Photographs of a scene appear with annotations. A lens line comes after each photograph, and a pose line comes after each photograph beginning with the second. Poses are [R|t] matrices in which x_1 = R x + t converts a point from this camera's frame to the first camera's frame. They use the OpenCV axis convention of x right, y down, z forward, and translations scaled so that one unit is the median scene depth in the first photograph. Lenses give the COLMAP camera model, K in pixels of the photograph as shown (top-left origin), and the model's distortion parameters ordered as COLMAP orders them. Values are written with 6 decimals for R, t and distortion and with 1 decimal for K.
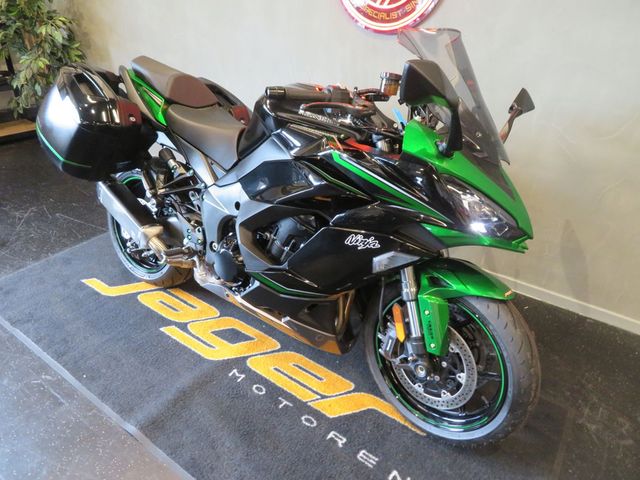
lens RADIAL K [[460.3, 0, 322.3], [0, 460.3, 239.5], [0, 0, 1]] dist [-0.010200, 0.010463]
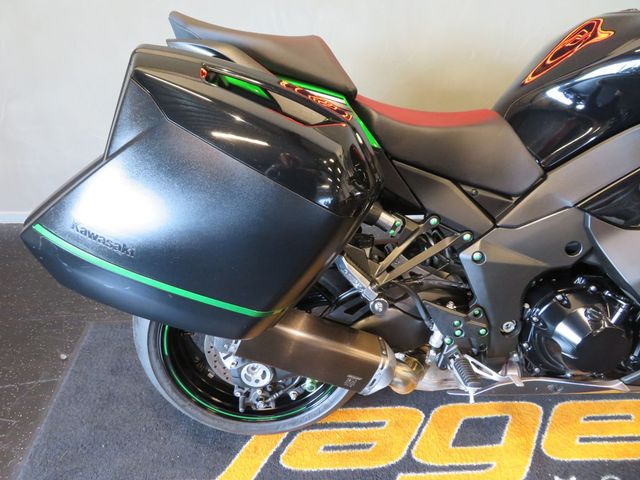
lens RADIAL K [[460.3, 0, 316.8], [0, 460.3, 237.6], [0, 0, 1]] dist [-0.010200, 0.010463]
pose [[0.787951, -0.372729, 0.490109, -0.708793], [0.315364, 0.927938, 0.198688, -0.298404], [-0.528847, -0.001994, 0.848715, 0.672494]]
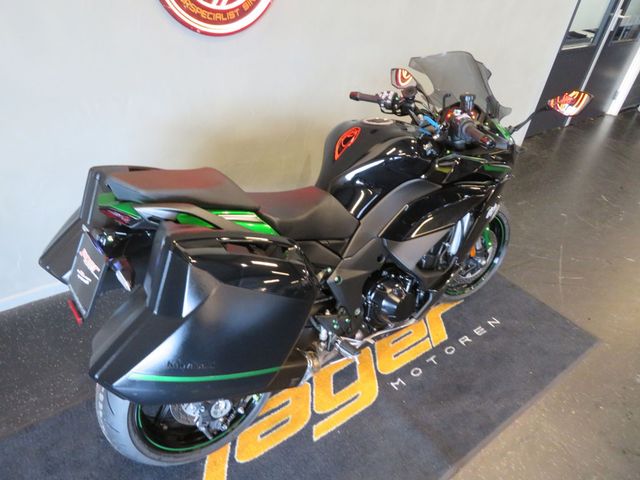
lens RADIAL K [[460.3, 0, 321.4], [0, 460.3, 237.1], [0, 0, 1]] dist [-0.010200, 0.010463]
pose [[0.293871, -0.558105, 0.775989, -0.973335], [0.373536, 0.814332, 0.444223, -0.603116], [-0.879836, 0.159316, 0.447781, 0.645007]]
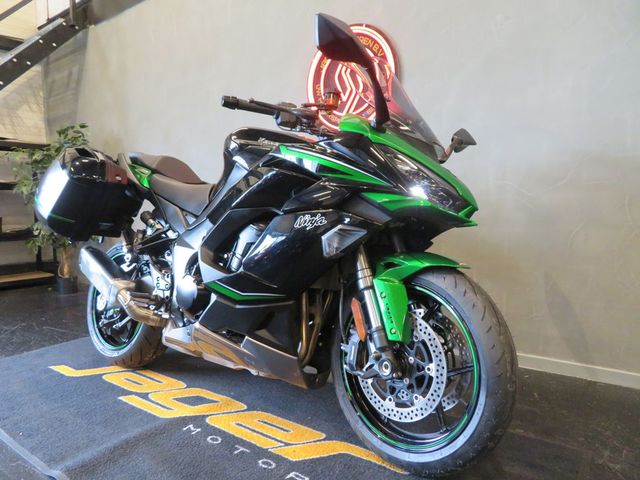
lens RADIAL K [[460.3, 0, 320.7], [0, 460.3, 240.0], [0, 0, 1]] dist [-0.010200, 0.010463]
pose [[0.998567, -0.043827, -0.030718, 0.108065], [0.026969, 0.907808, -0.418517, 0.363225], [0.046229, 0.417089, 0.907689, 0.072565]]
